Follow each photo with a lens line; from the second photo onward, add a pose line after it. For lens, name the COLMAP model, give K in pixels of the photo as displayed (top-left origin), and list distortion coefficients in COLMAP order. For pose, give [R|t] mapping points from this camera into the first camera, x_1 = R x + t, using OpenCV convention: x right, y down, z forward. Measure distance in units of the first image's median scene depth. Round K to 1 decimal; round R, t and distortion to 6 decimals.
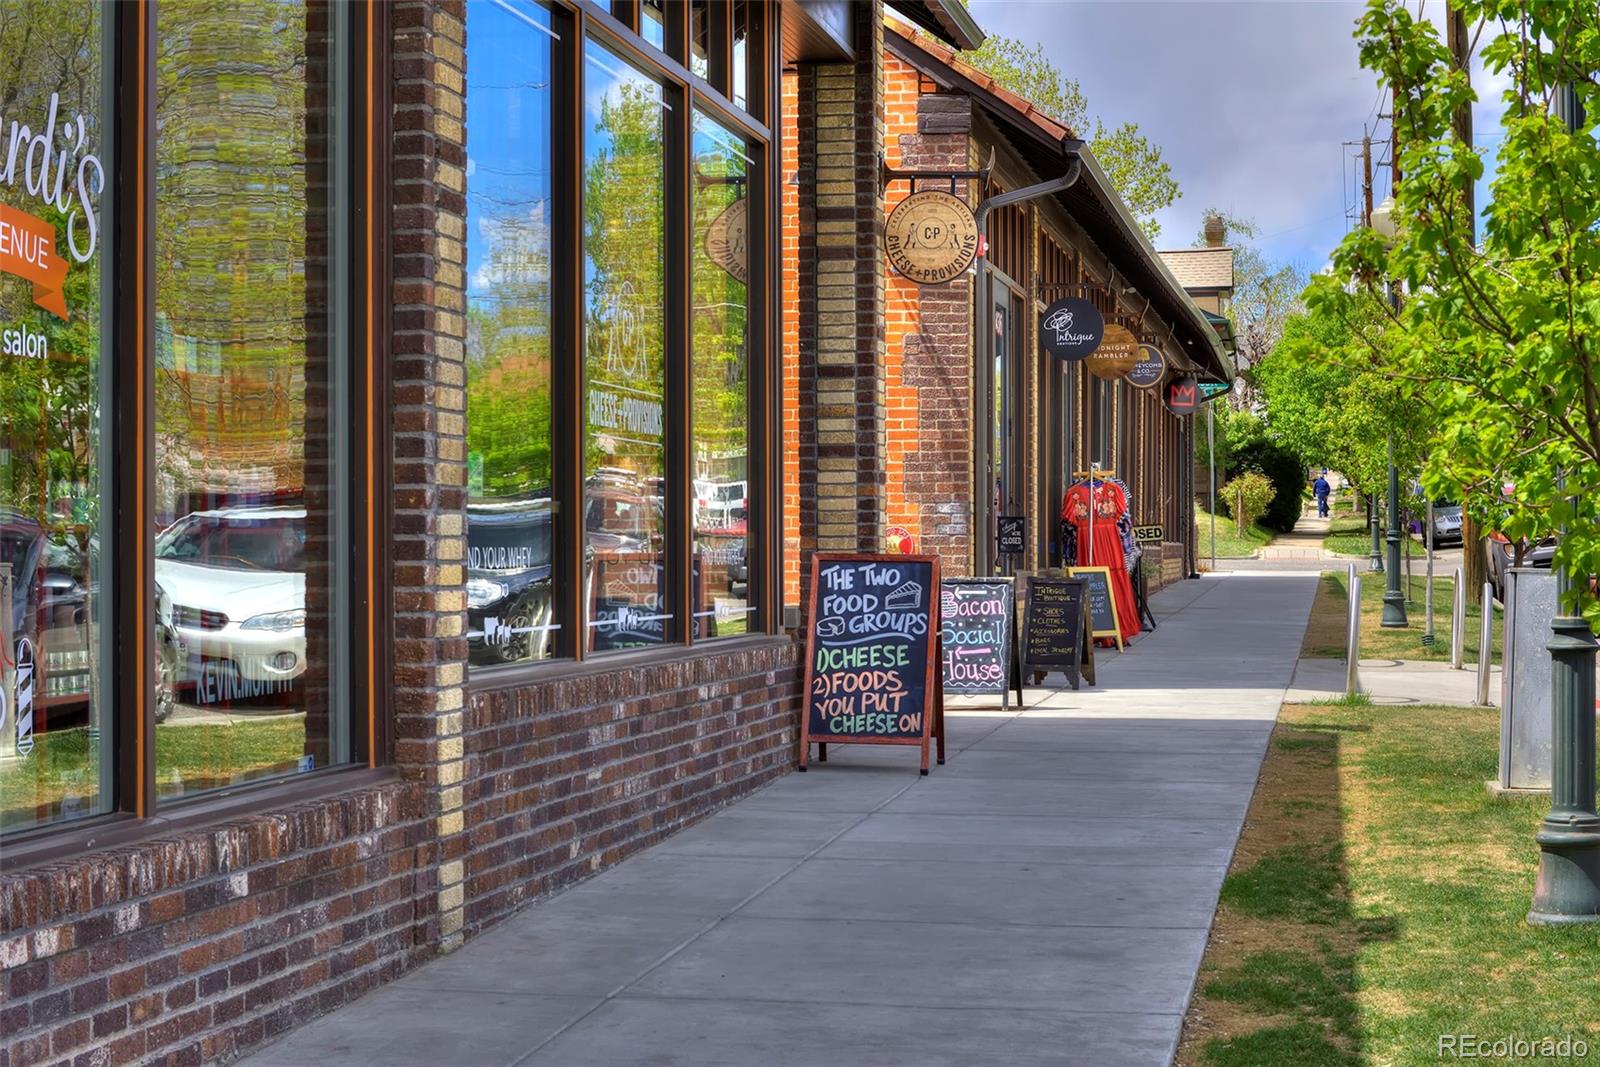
lens RADIAL K [[3079.6, 0, 800.0], [0, 3079.6, 533.5], [0, 0, 1]] dist [-0.092094, -0.379150]
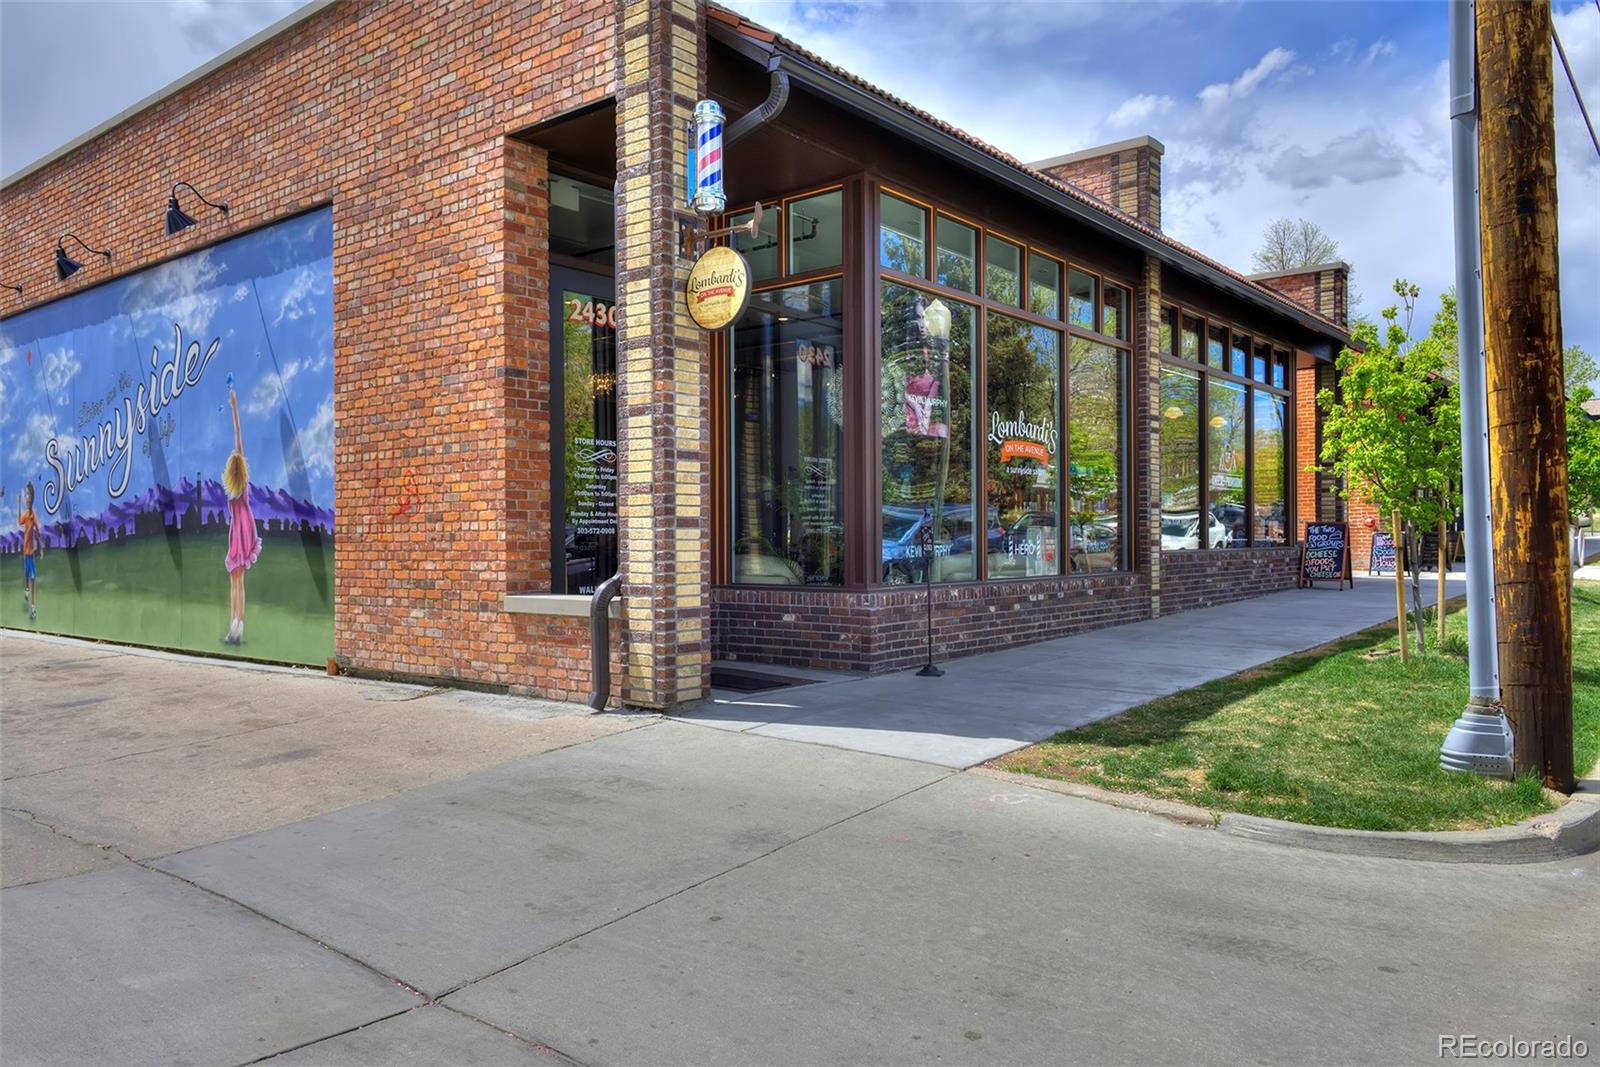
lens RADIAL K [[1165.8, 0, 800.0], [0, 1165.8, 533.5], [0, 0, 1]] dist [0.001000, 0.000451]
pose [[0.875651, -0.003003, -0.482935, 0.212073], [0.005392, 0.999979, 0.003559, 0.017508], [0.482914, -0.005721, 0.875649, -0.544177]]
